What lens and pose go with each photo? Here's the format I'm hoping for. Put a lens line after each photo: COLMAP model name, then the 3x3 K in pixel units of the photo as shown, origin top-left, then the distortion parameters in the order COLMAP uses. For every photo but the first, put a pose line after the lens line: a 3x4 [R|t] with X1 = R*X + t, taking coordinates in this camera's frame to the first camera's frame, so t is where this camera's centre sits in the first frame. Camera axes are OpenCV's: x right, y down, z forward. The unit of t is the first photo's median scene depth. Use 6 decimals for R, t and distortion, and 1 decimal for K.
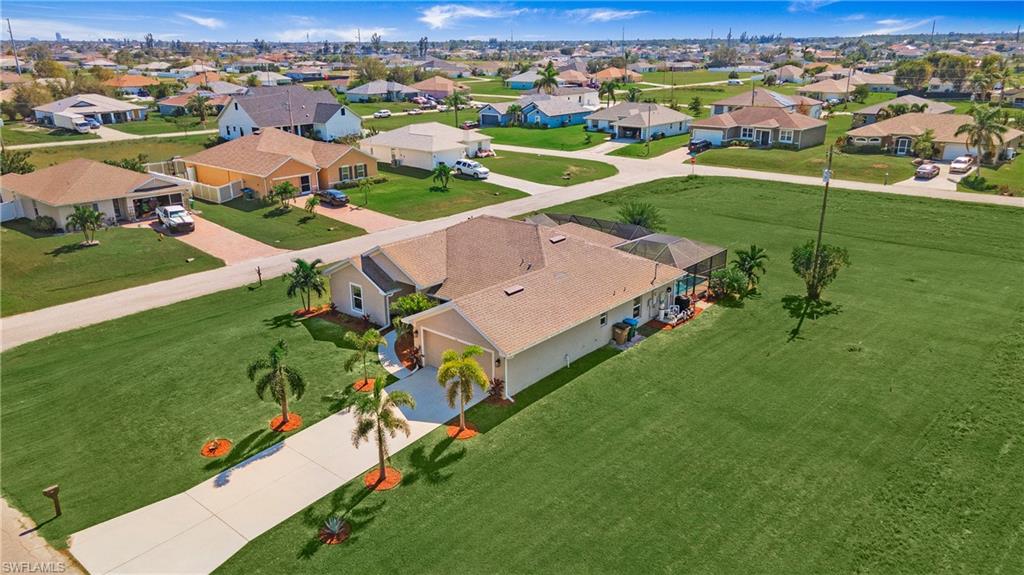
lens RADIAL K [[738.5, 0, 508.8], [0, 738.5, 289.7], [0, 0, 1]] dist [0.036000, 0.015129]
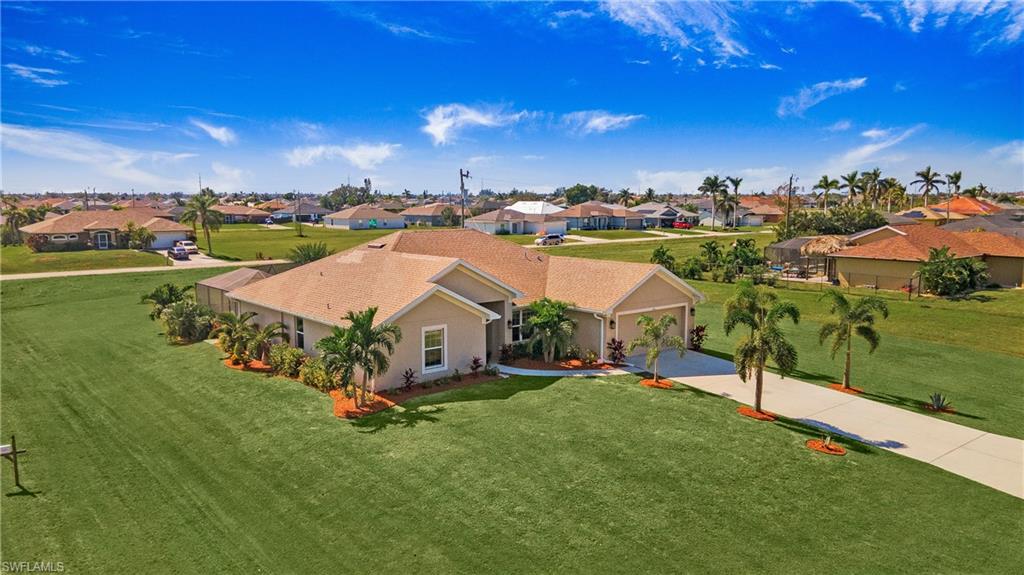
lens RADIAL K [[738.5, 0, 503.3], [0, 738.5, 283.4], [0, 0, 1]] dist [0.036000, 0.015129]
pose [[0.170898, -0.108166, 0.979333, -0.745320], [0.311265, 0.948981, 0.050496, -0.052313], [-0.934830, 0.296203, 0.195847, 0.708621]]
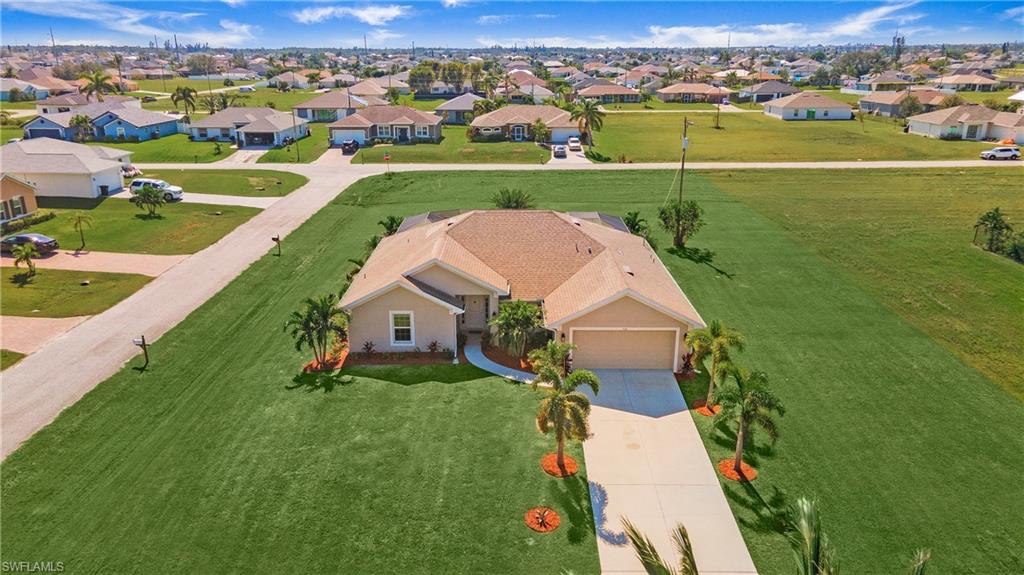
lens RADIAL K [[738.5, 0, 507.2], [0, 738.5, 283.9], [0, 0, 1]] dist [0.036000, 0.015129]
pose [[0.759954, -0.191482, 0.621131, -0.552122], [0.203578, 0.977660, 0.052315, -0.050587], [-0.617273, 0.086692, 0.781958, 0.247254]]
